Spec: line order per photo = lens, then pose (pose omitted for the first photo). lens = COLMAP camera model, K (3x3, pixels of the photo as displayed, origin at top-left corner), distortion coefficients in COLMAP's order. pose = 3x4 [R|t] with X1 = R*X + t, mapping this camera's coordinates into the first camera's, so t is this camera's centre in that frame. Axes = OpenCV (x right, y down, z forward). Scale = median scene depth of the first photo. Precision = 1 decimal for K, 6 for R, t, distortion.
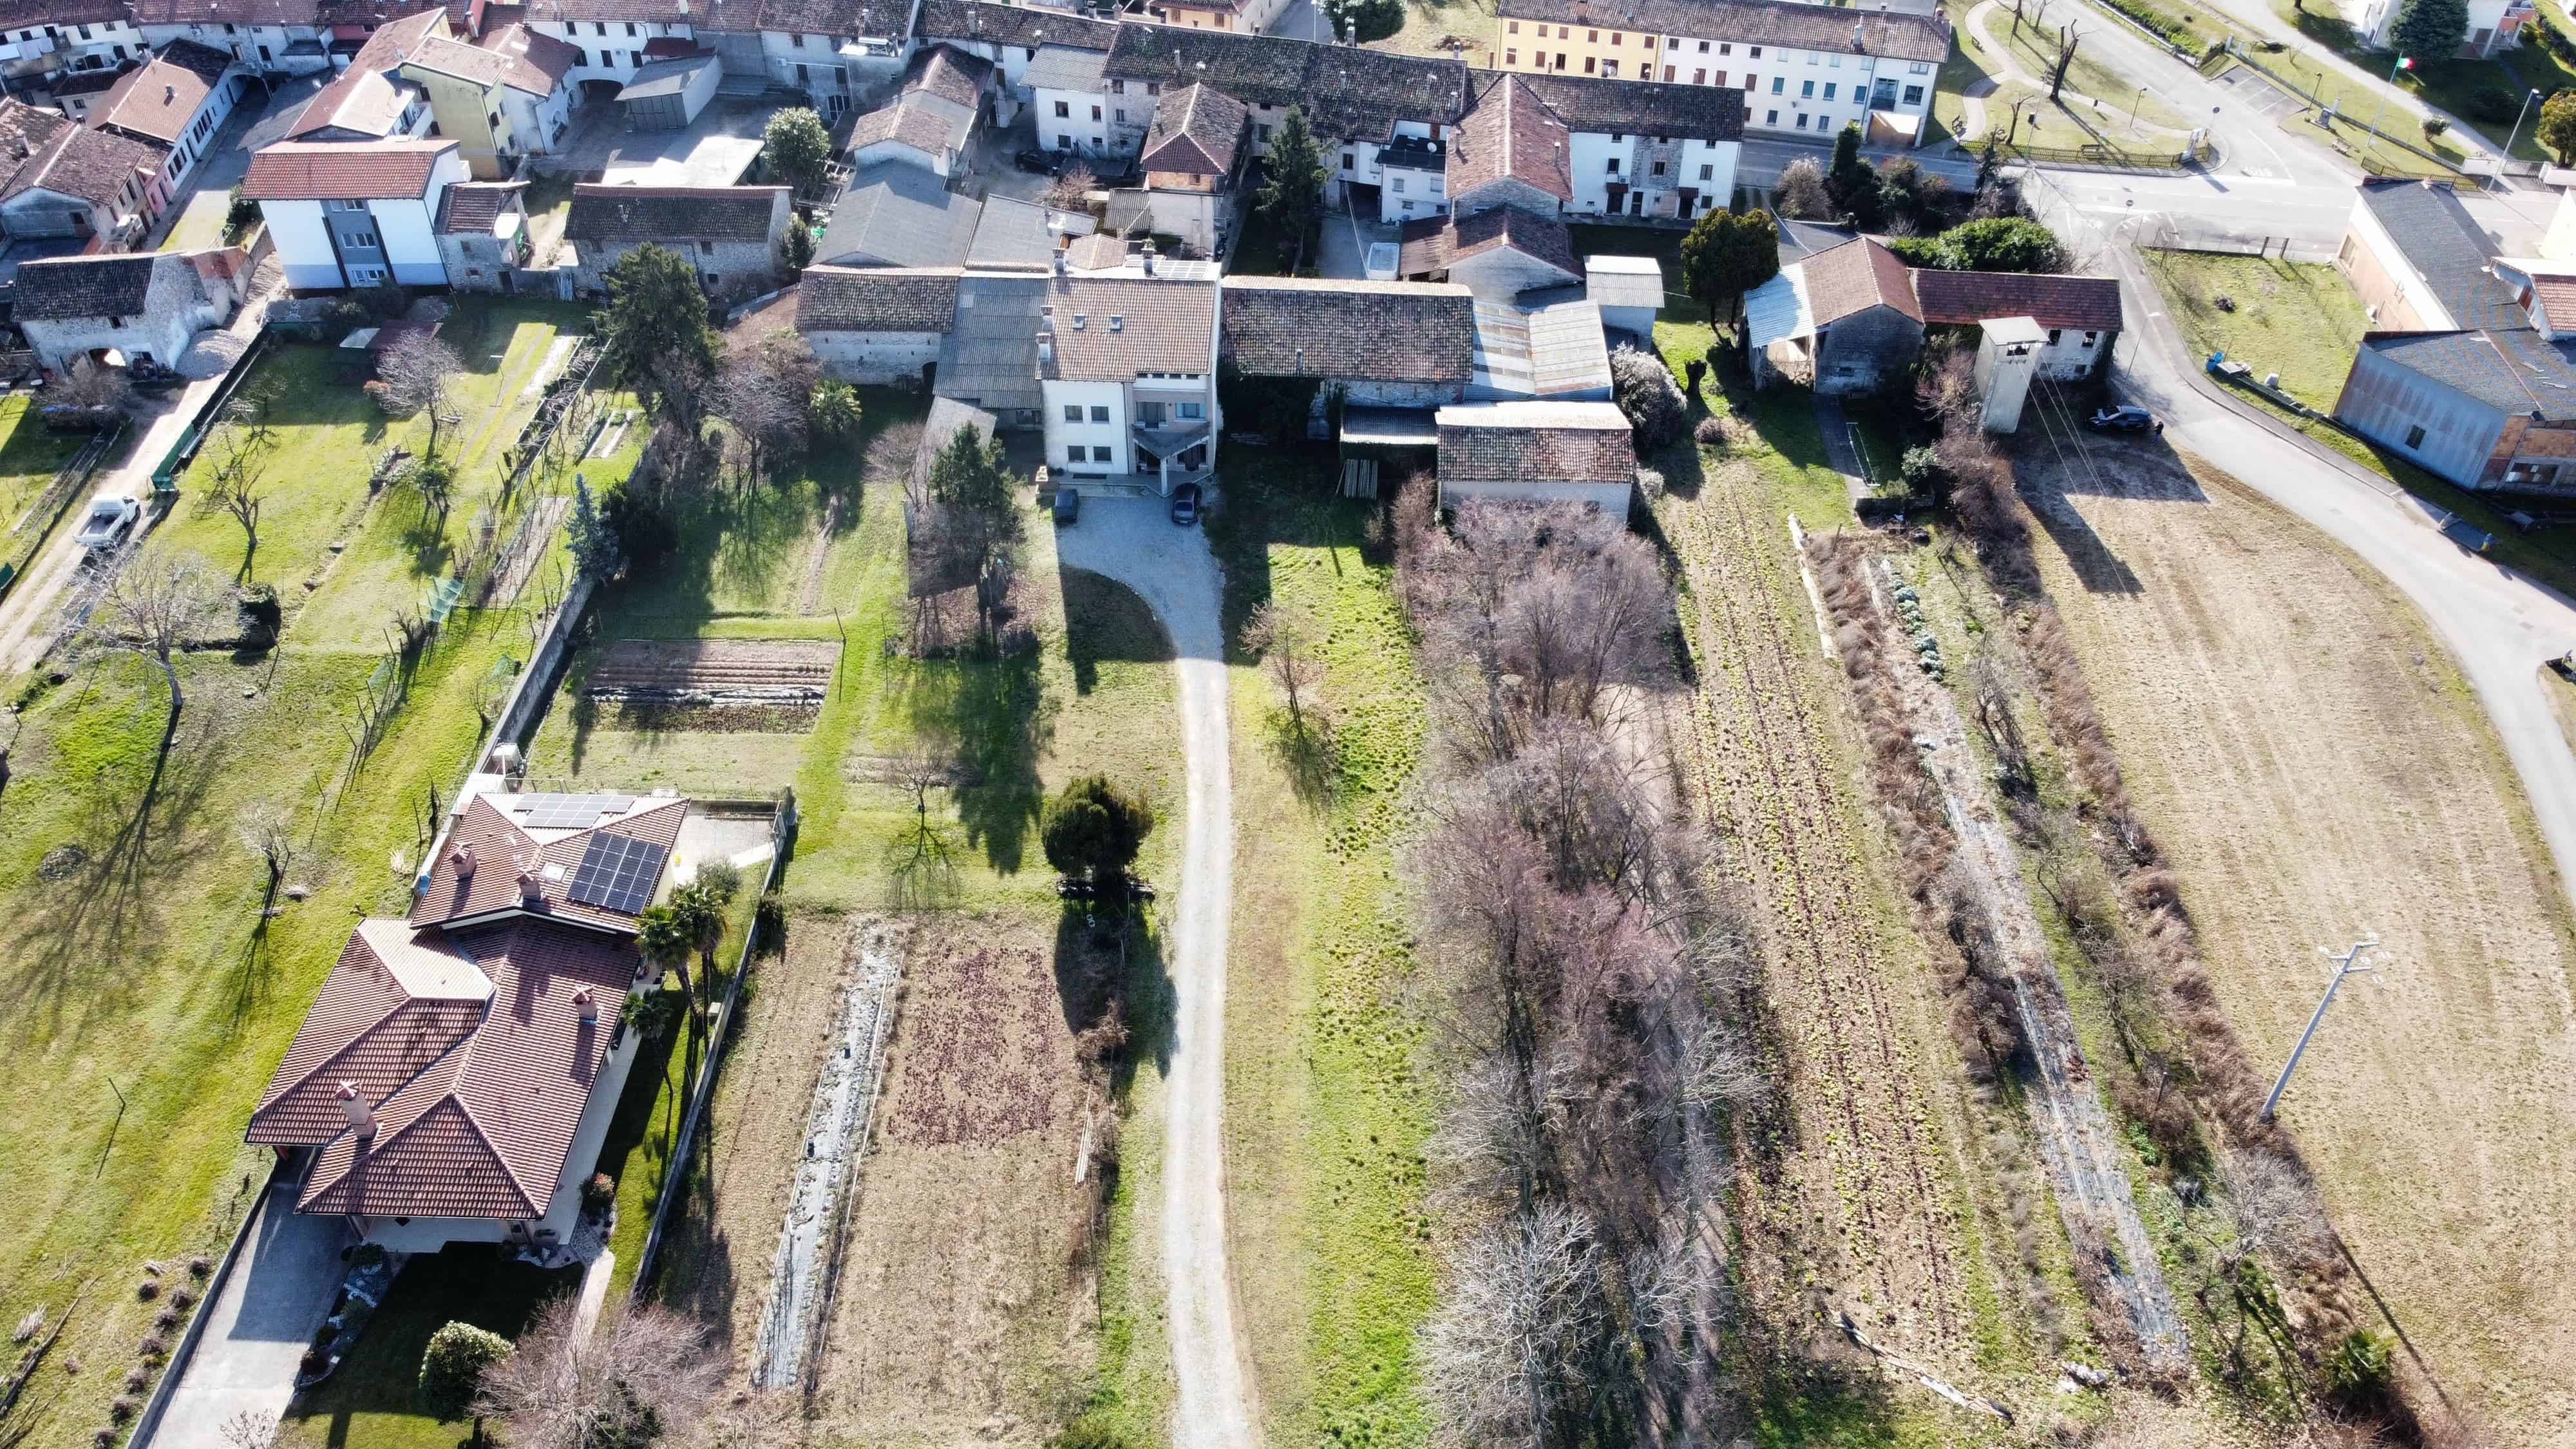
lens RADIAL K [[1966.6, 0, 1259.2], [0, 1966.6, 694.8], [0, 0, 1]] dist [0.002996, 0.002278]
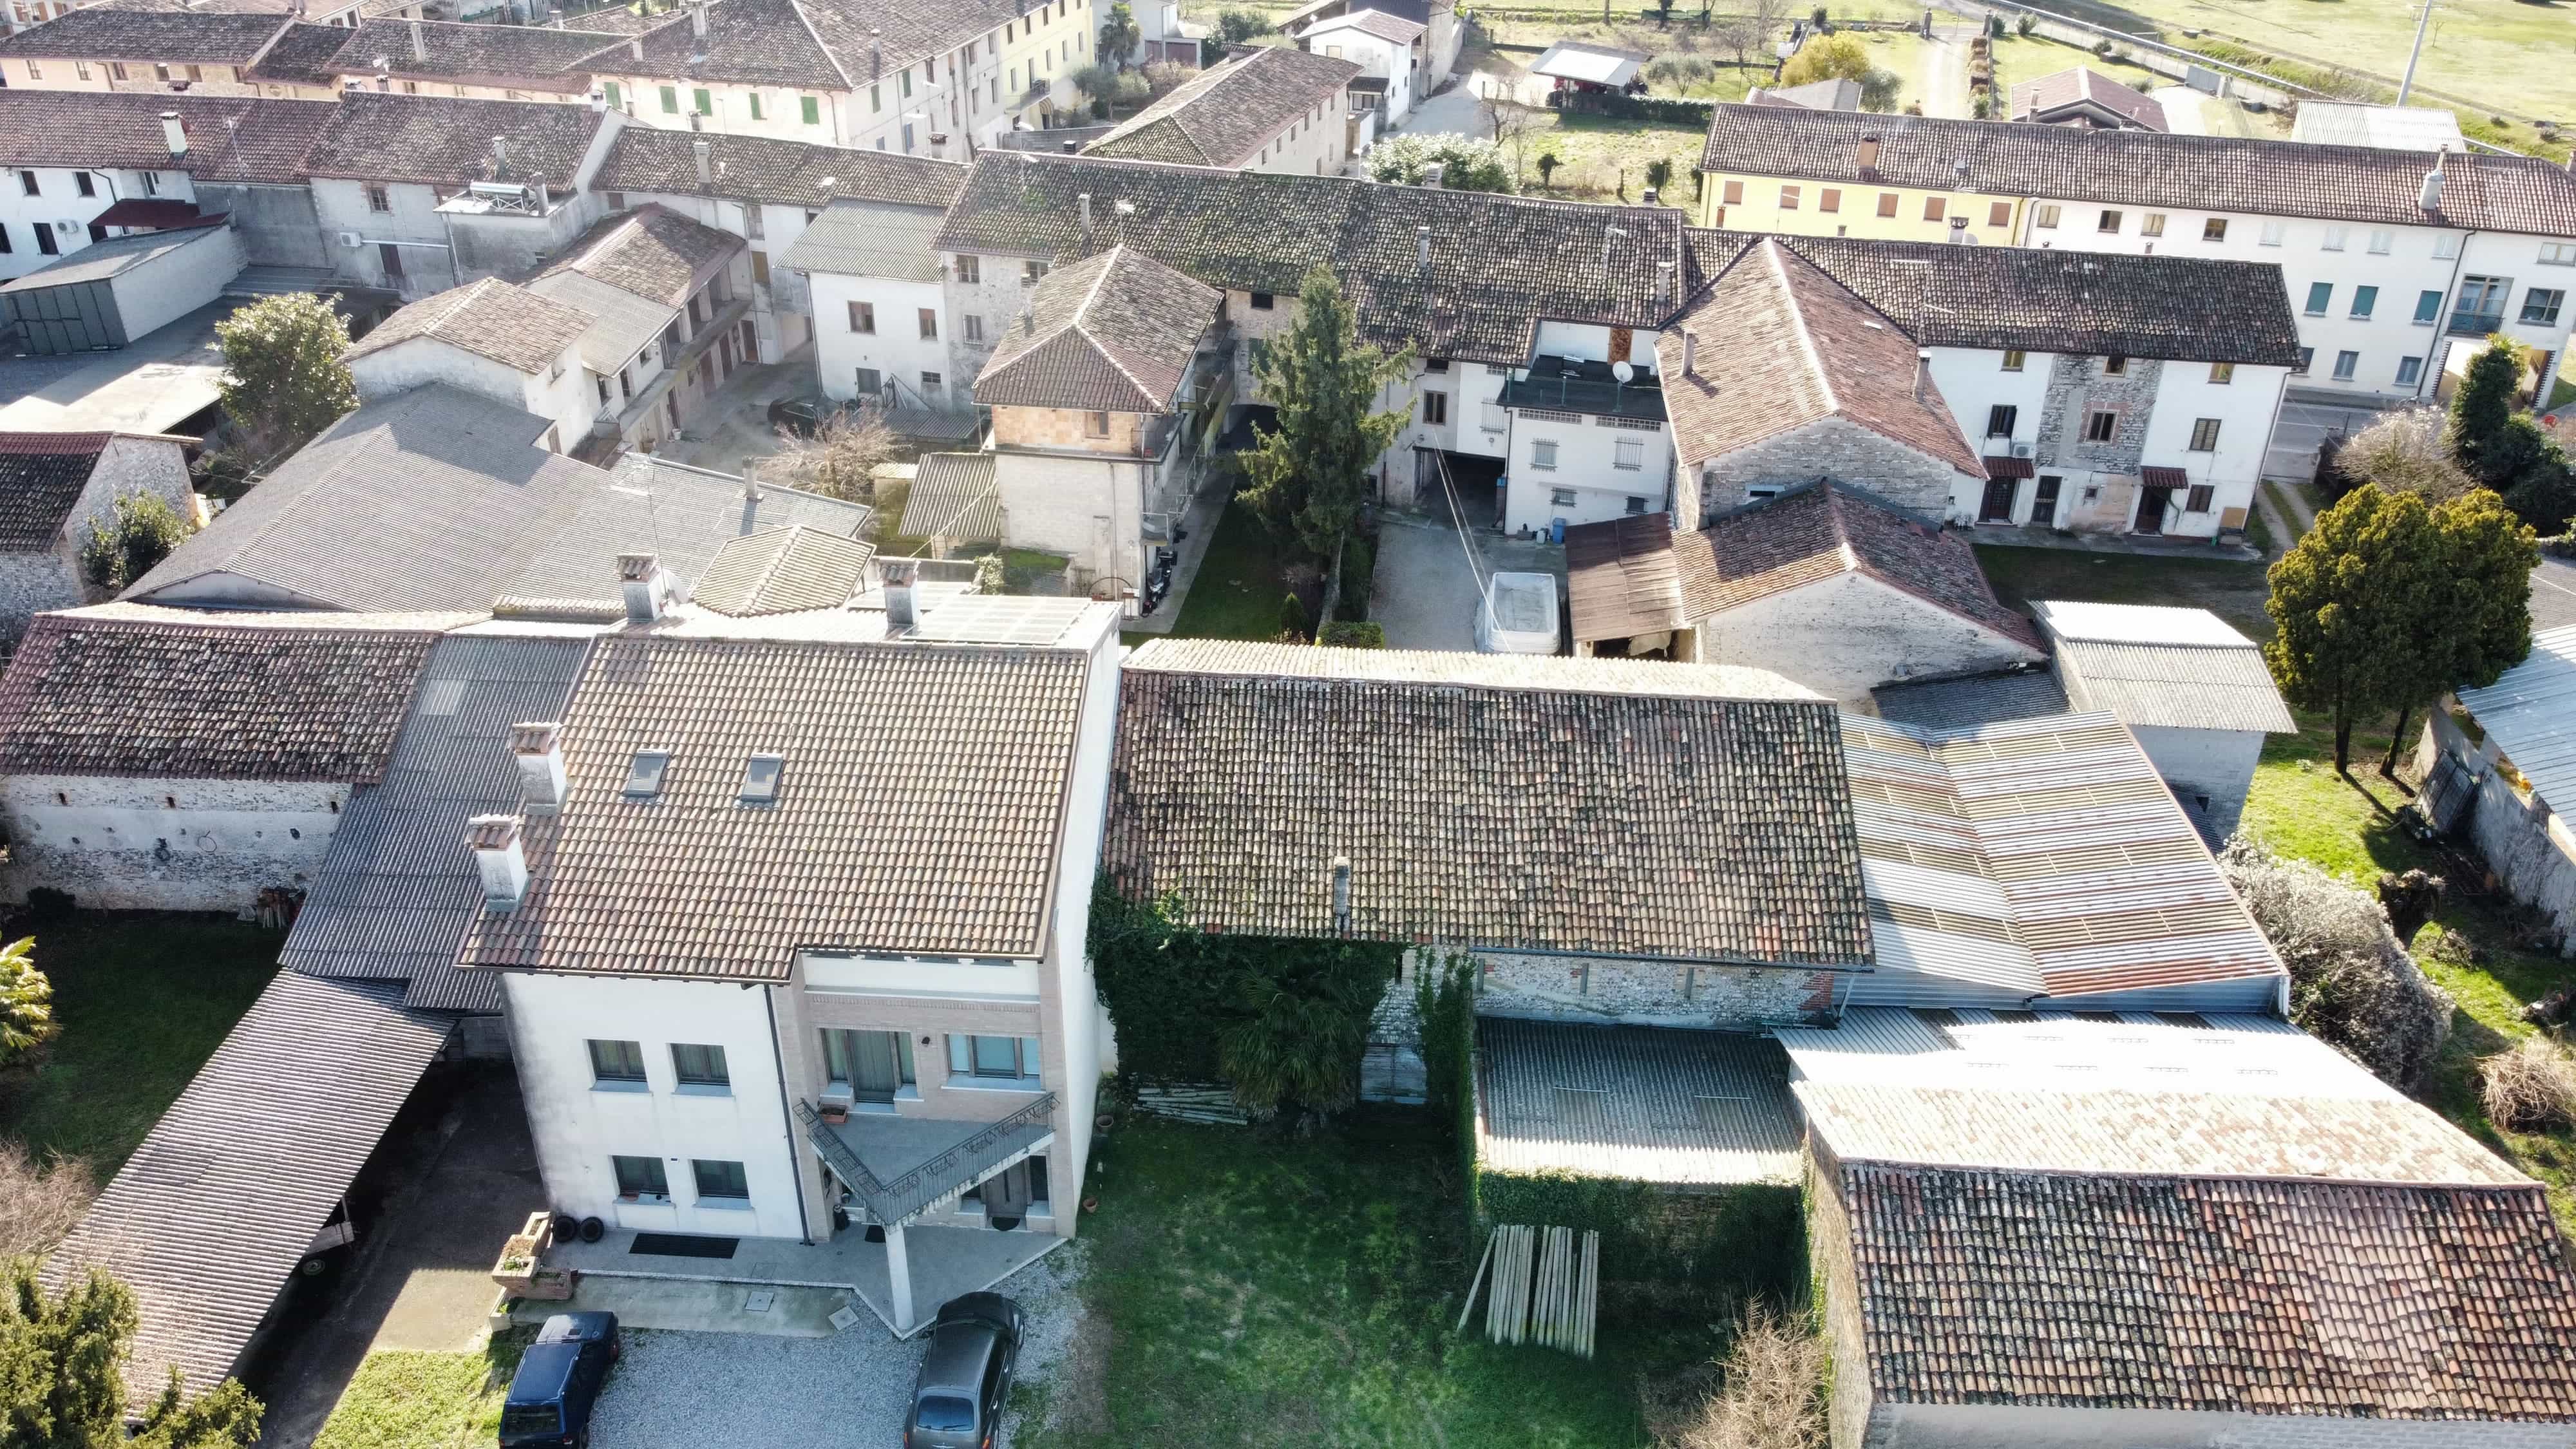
lens RADIAL K [[1966.6, 0, 1259.2], [0, 1966.6, 694.8], [0, 0, 1]] dist [0.002996, 0.002278]
pose [[0.999913, 0.009866, -0.008792, 0.008105], [-0.011325, 0.982604, -0.185370, -0.121742], [0.006810, 0.185453, 0.982630, 0.578753]]
